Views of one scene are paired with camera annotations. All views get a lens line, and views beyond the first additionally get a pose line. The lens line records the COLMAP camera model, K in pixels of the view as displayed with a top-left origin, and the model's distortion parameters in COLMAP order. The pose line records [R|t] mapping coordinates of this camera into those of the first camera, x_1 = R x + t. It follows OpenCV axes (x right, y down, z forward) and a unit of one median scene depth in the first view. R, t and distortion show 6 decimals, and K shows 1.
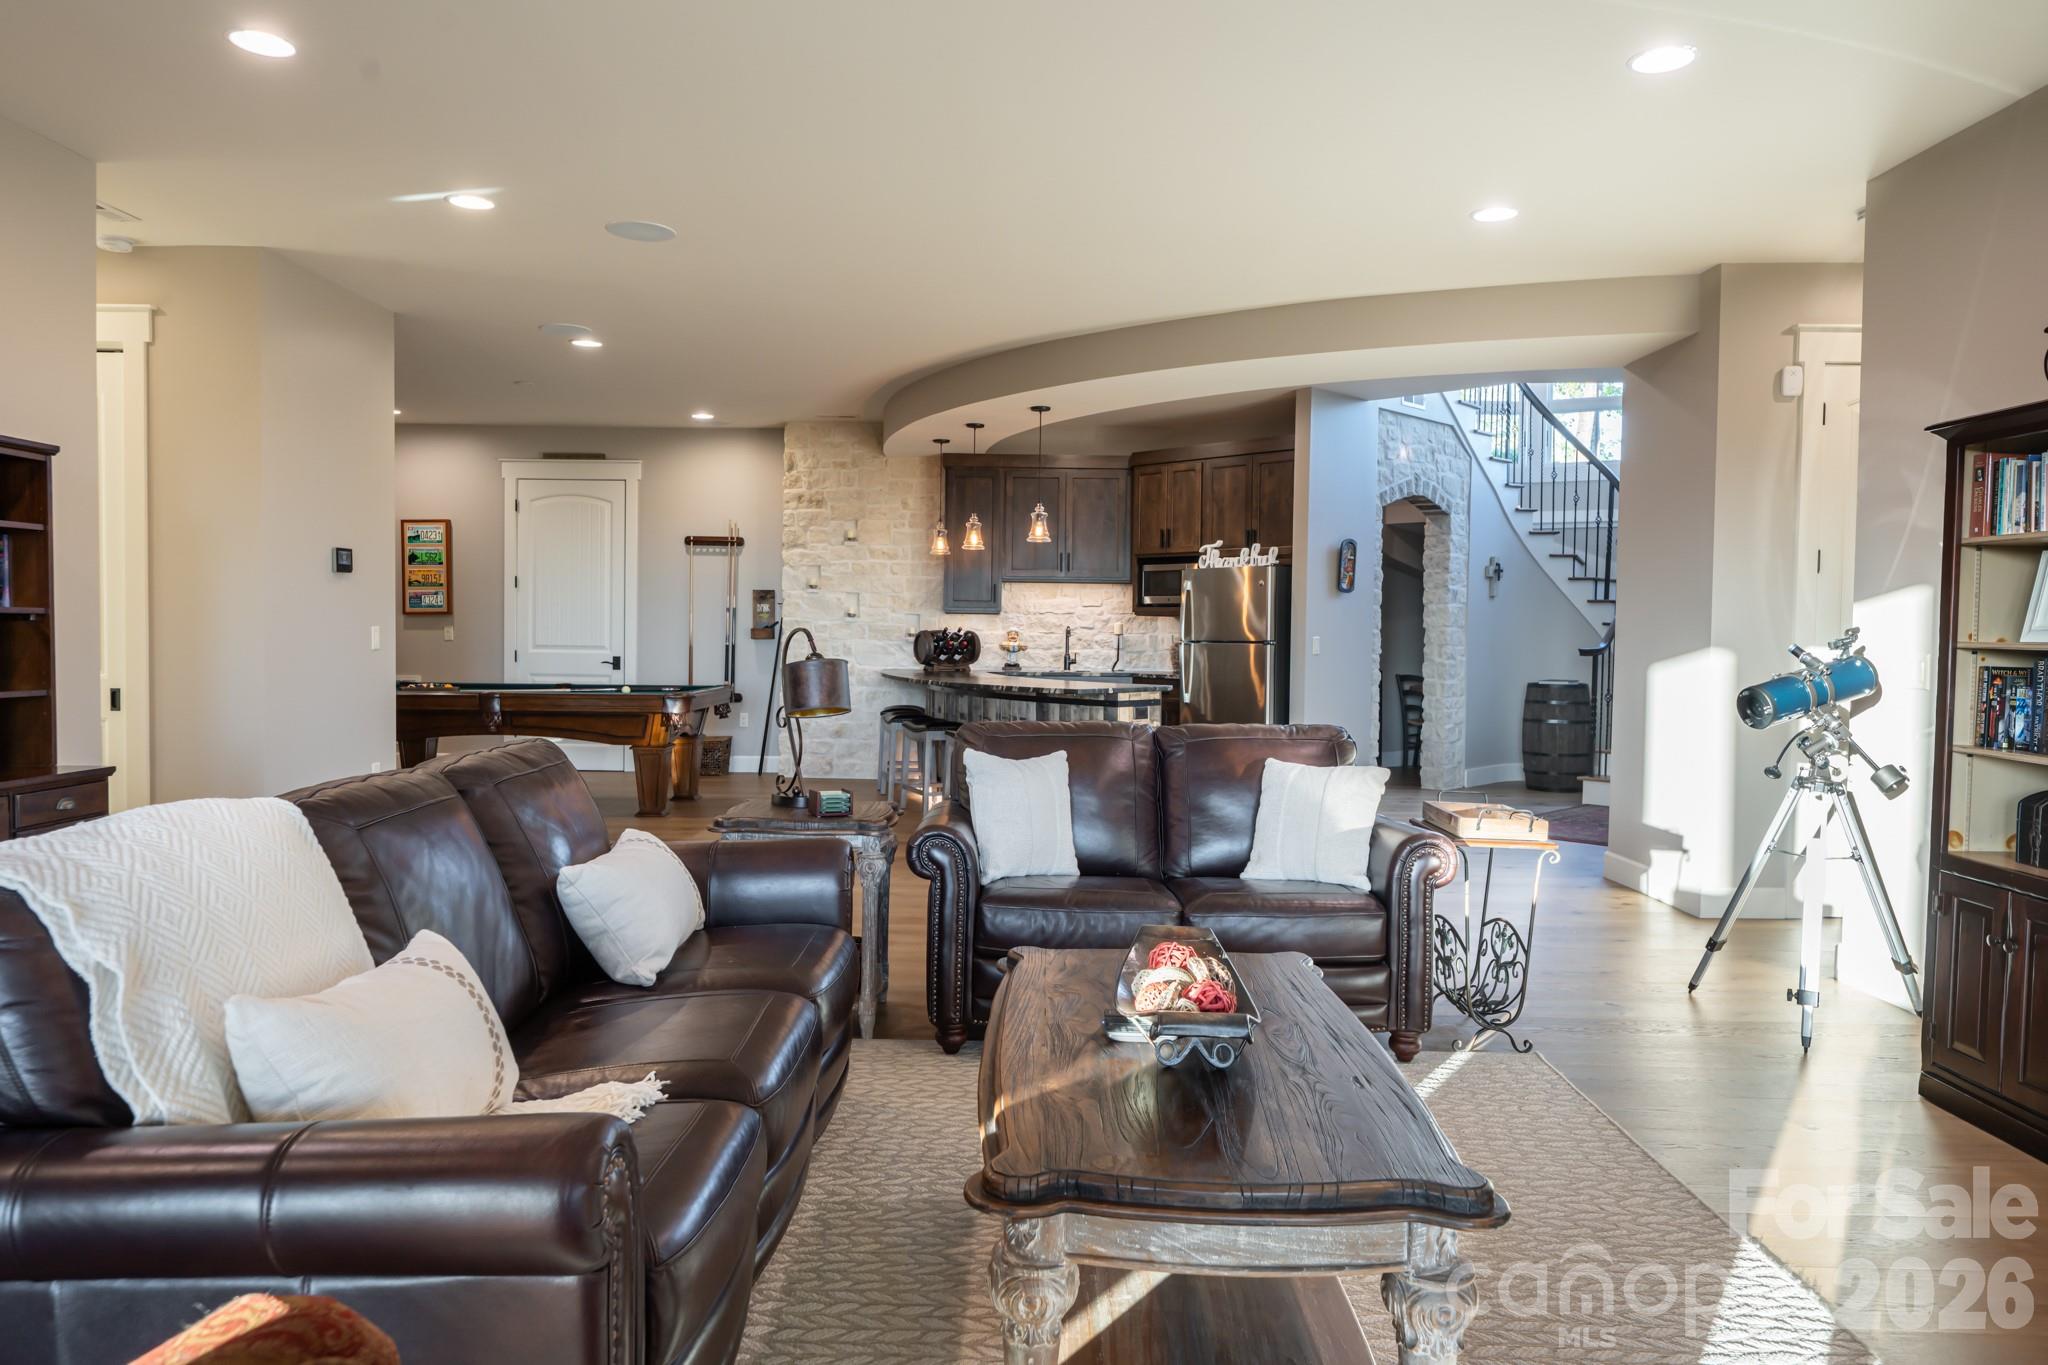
lens RADIAL K [[1309.0, 0, 1024.0], [0, 1309.0, 682.5], [0, 0, 1]] dist [0.000561, 0.000054]
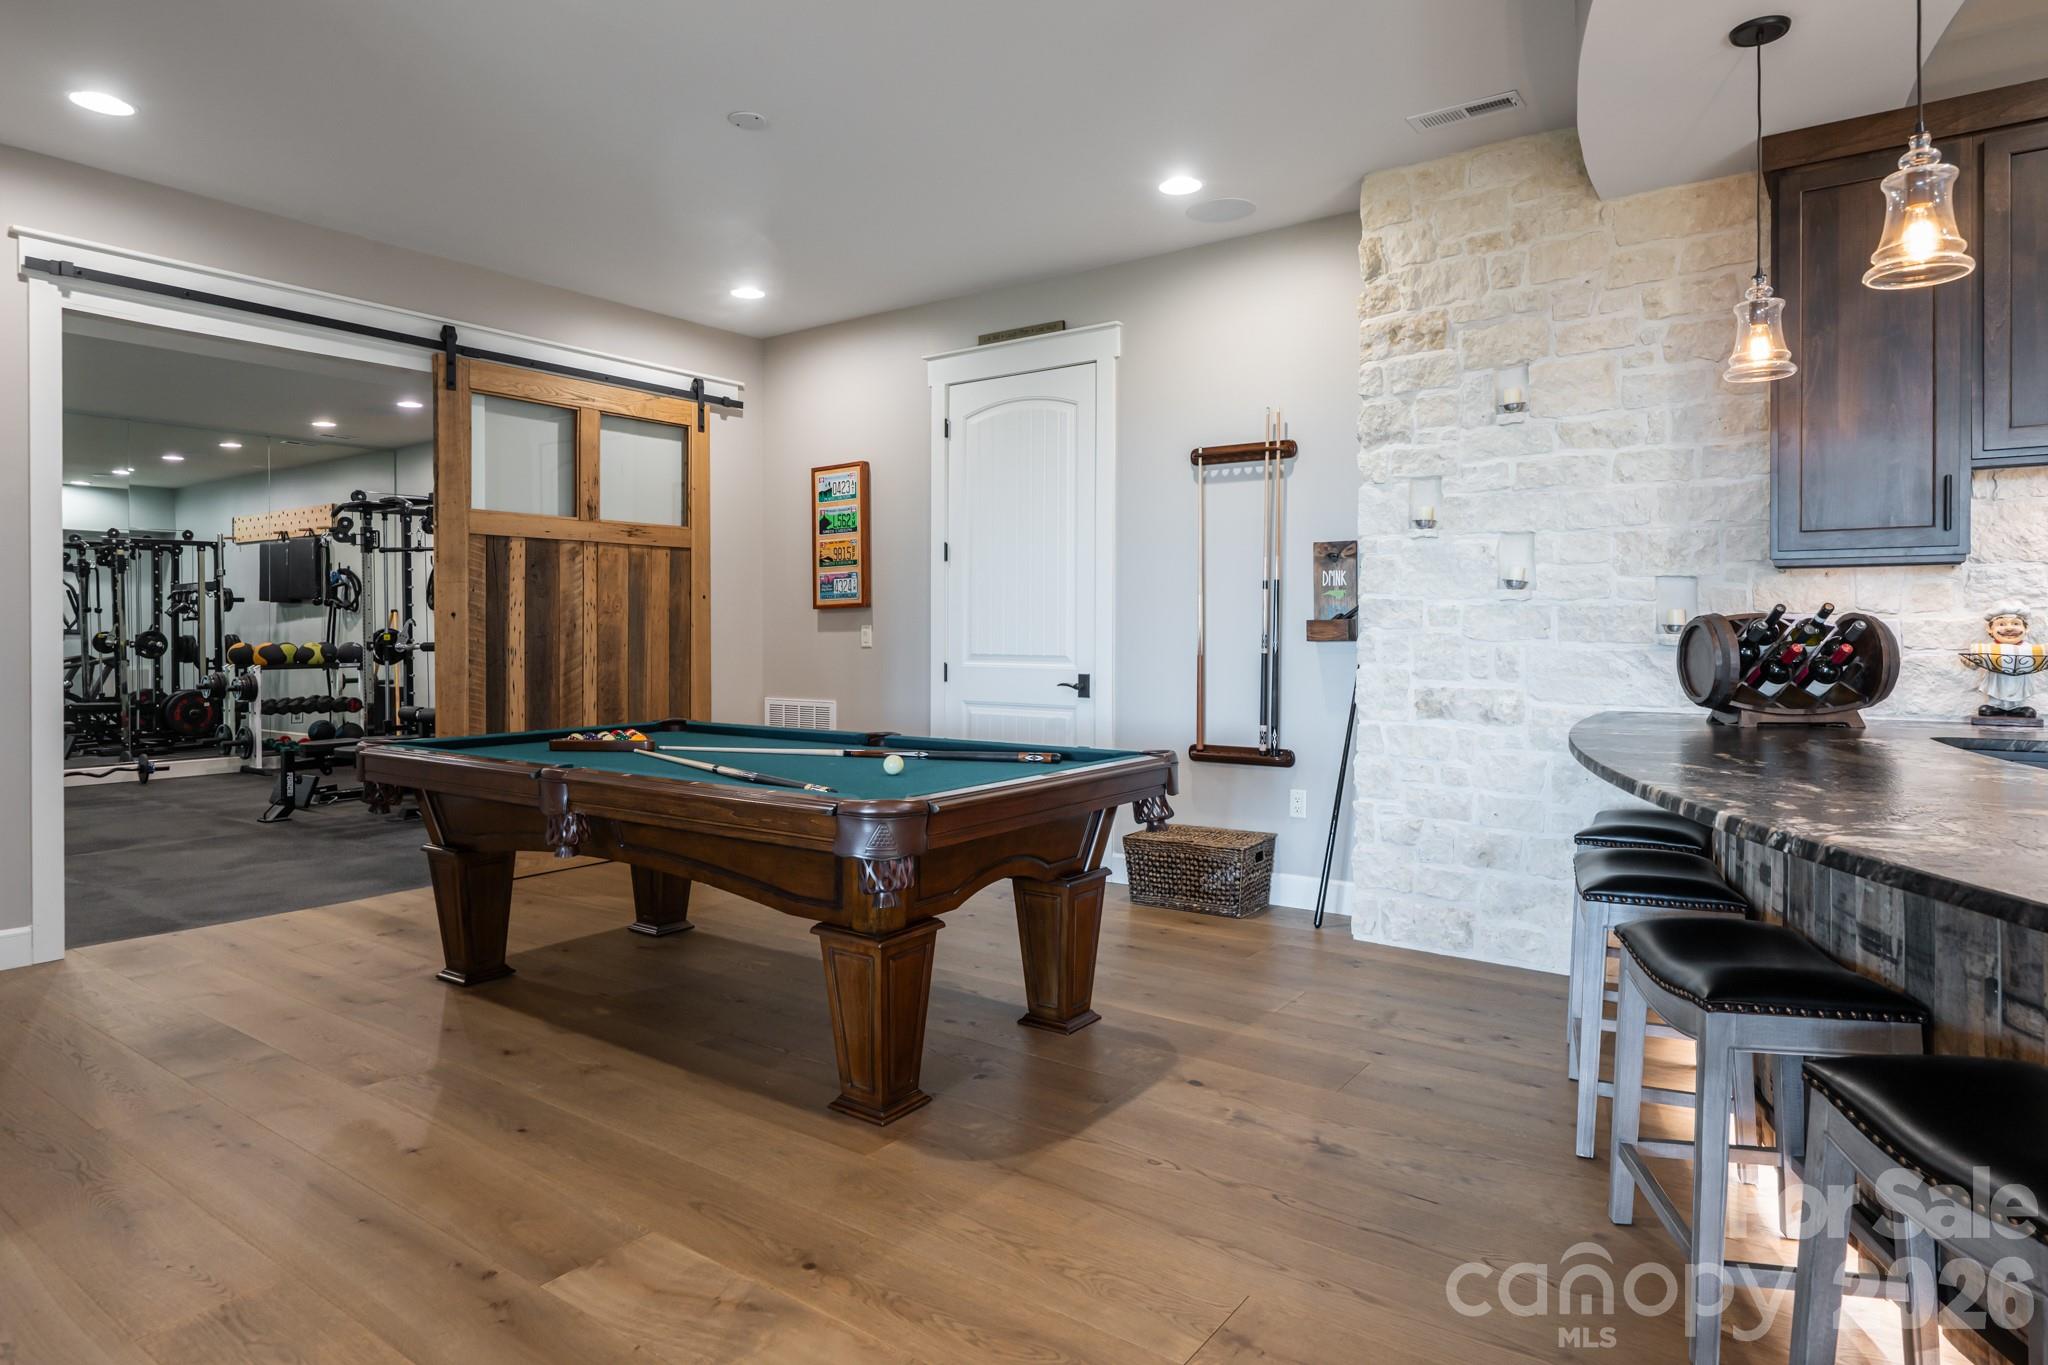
lens RADIAL K [[1175.2, 0, 1027.5], [0, 1175.2, 630.3], [0, 0, 1]] dist [0.004932, 0.000846]
pose [[0.816065, -0.013347, -0.577807, -0.039612], [-0.012135, 0.999117, -0.040219, -0.018935], [0.577833, 0.039833, 0.815182, 0.593782]]
